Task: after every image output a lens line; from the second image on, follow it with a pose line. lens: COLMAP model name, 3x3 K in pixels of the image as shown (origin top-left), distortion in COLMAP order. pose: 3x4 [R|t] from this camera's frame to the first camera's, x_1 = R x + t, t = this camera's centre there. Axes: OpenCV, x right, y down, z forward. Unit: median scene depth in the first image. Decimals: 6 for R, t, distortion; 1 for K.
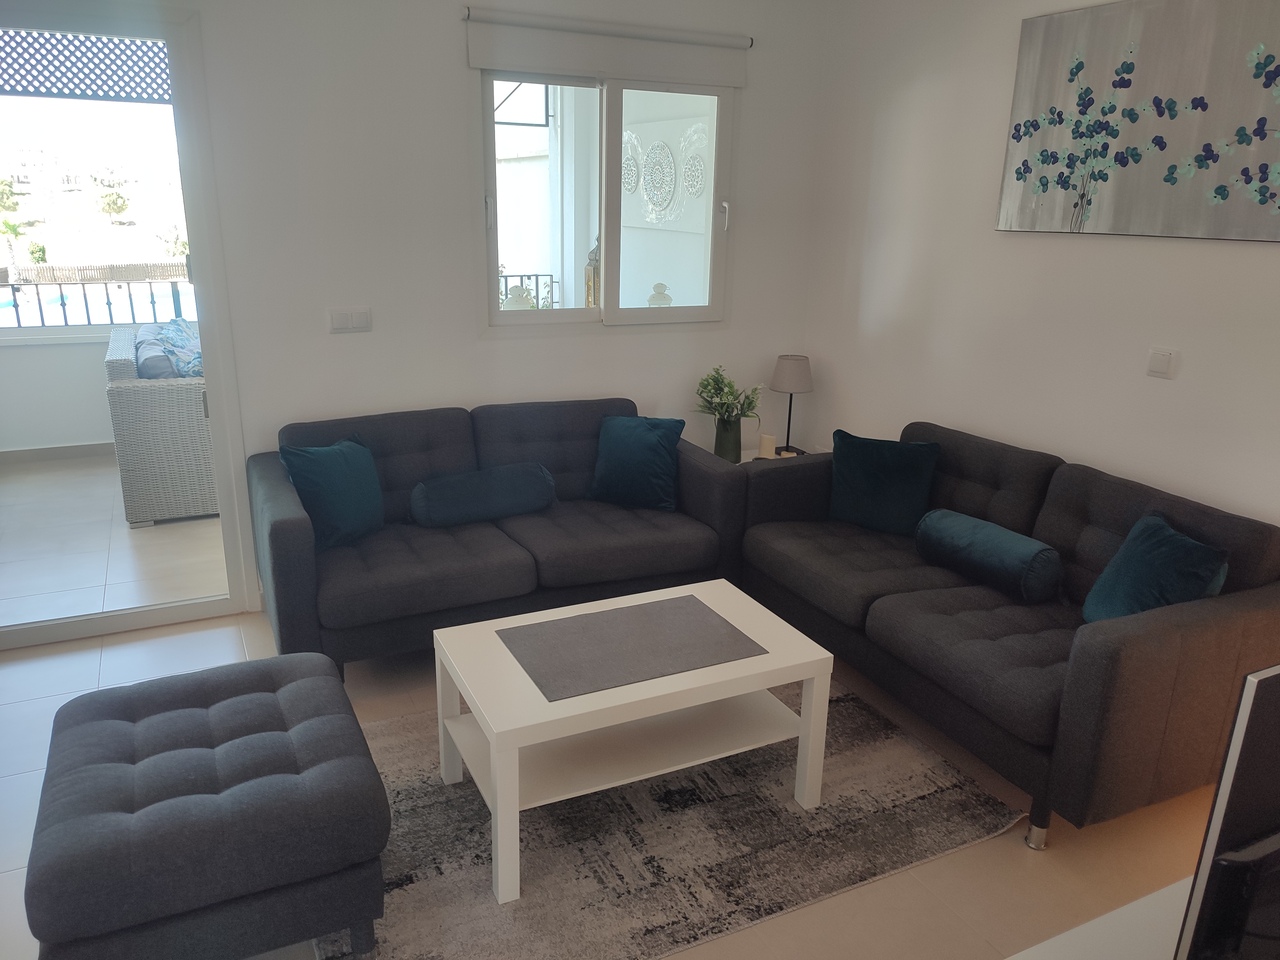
lens RADIAL K [[932.1, 0, 638.5], [0, 932.1, 483.8], [0, 0, 1]] dist [0.026009, -0.025780]
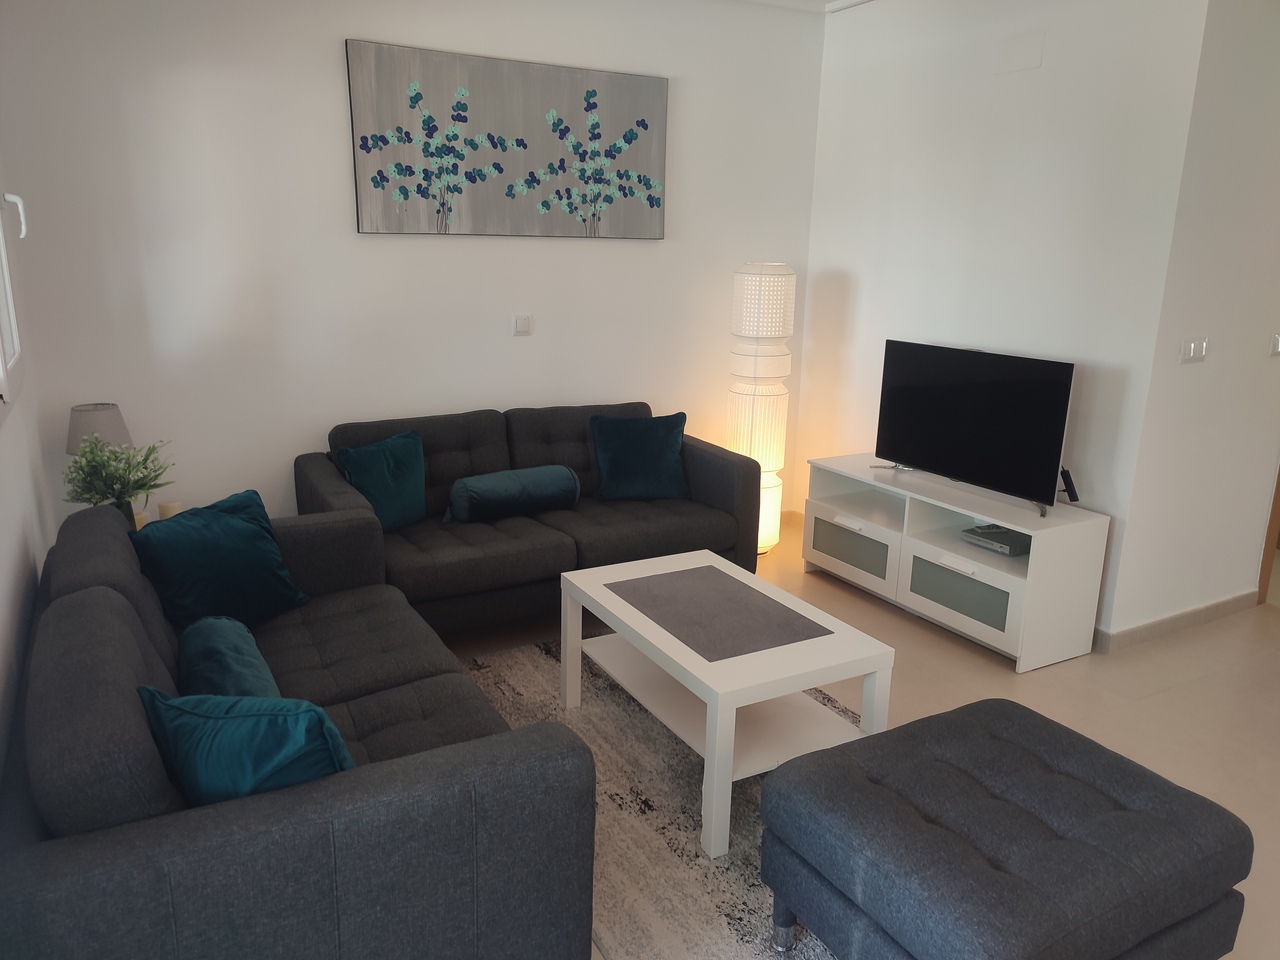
lens RADIAL K [[940.3, 0, 634.1], [0, 940.3, 468.9], [0, 0, 1]] dist [0.027689, 0.000946]
pose [[-0.046655, -0.260055, 0.964466, -0.857626], [0.269021, 0.926573, 0.262851, -0.251112], [-0.962004, 0.271725, 0.026731, 0.846463]]
